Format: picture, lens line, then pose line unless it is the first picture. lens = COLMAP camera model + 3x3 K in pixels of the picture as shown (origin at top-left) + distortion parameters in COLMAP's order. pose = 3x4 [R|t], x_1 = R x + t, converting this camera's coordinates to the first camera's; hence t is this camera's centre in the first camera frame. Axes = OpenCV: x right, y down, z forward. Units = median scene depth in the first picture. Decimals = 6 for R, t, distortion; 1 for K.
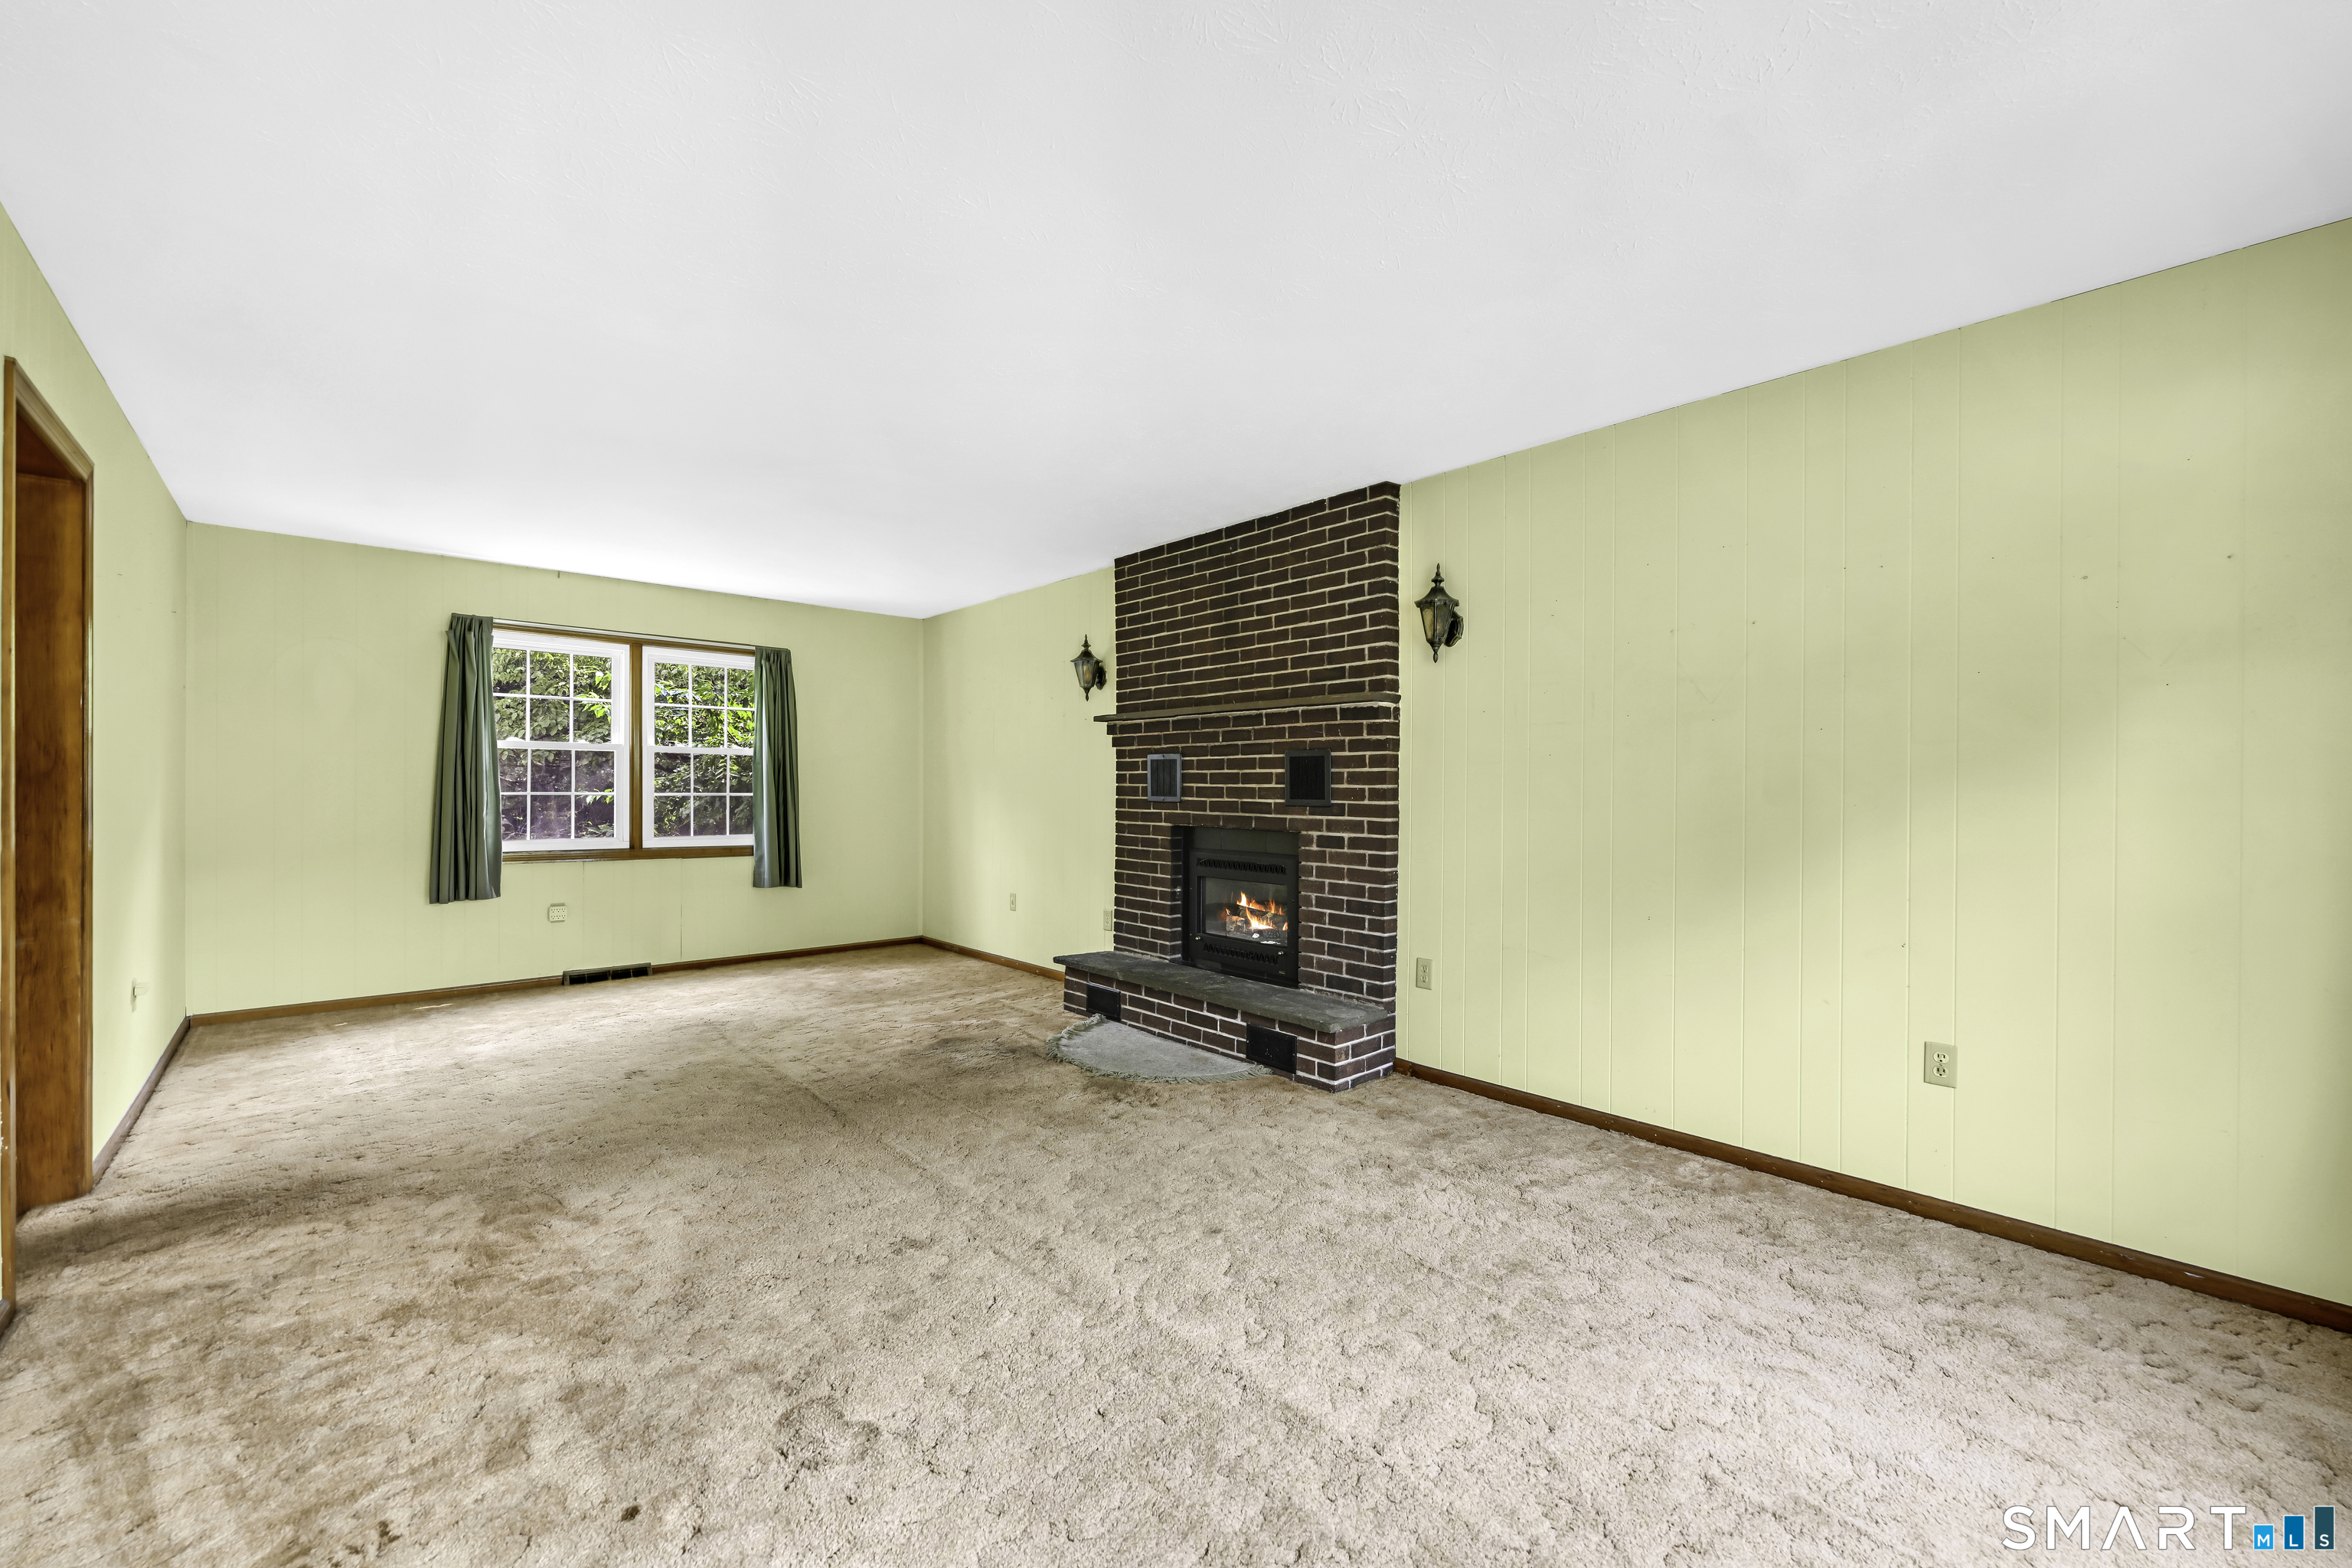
lens RADIAL K [[934.8, 0, 1176.0], [0, 934.8, 784.0], [0, 0, 1]] dist [-0.002977, -0.000042]
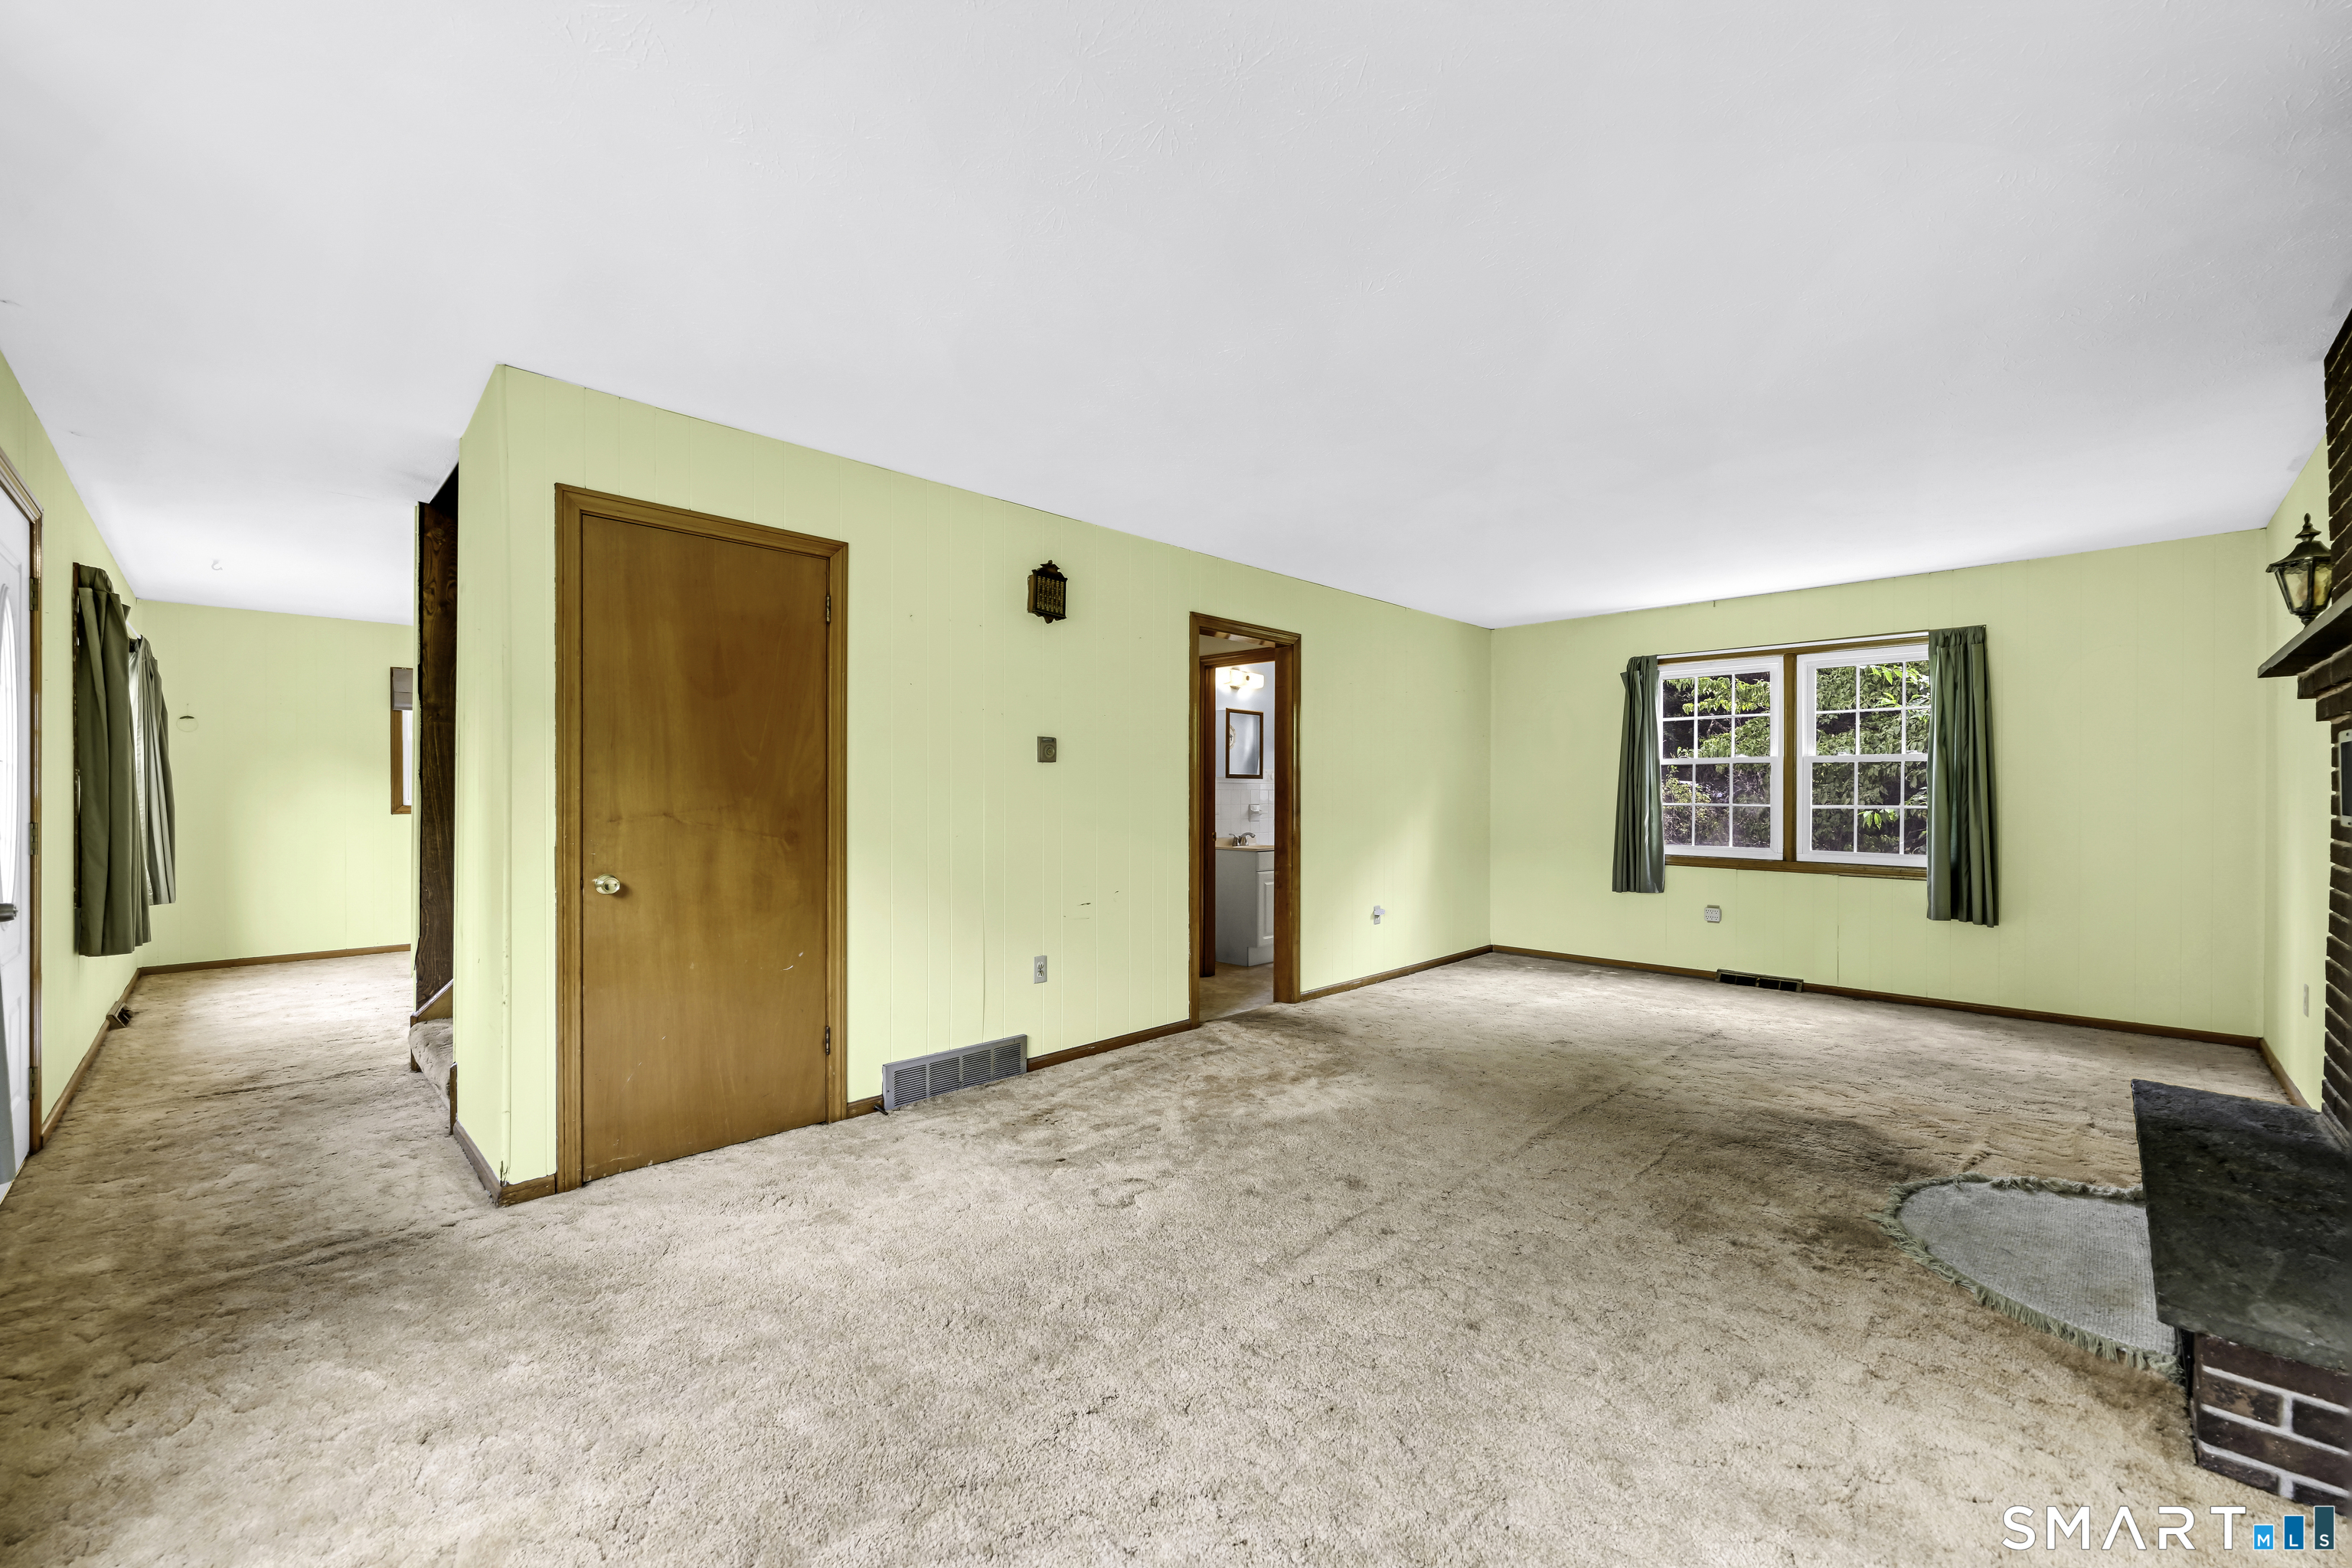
lens RADIAL K [[934.8, 0, 1176.0], [0, 934.8, 784.0], [0, 0, 1]] dist [-0.002977, -0.000042]
pose [[0.056499, -0.015924, -0.998276, 0.523538], [0.000410, 0.999873, -0.015926, 0.004570], [0.998403, 0.000490, 0.056498, 0.415578]]
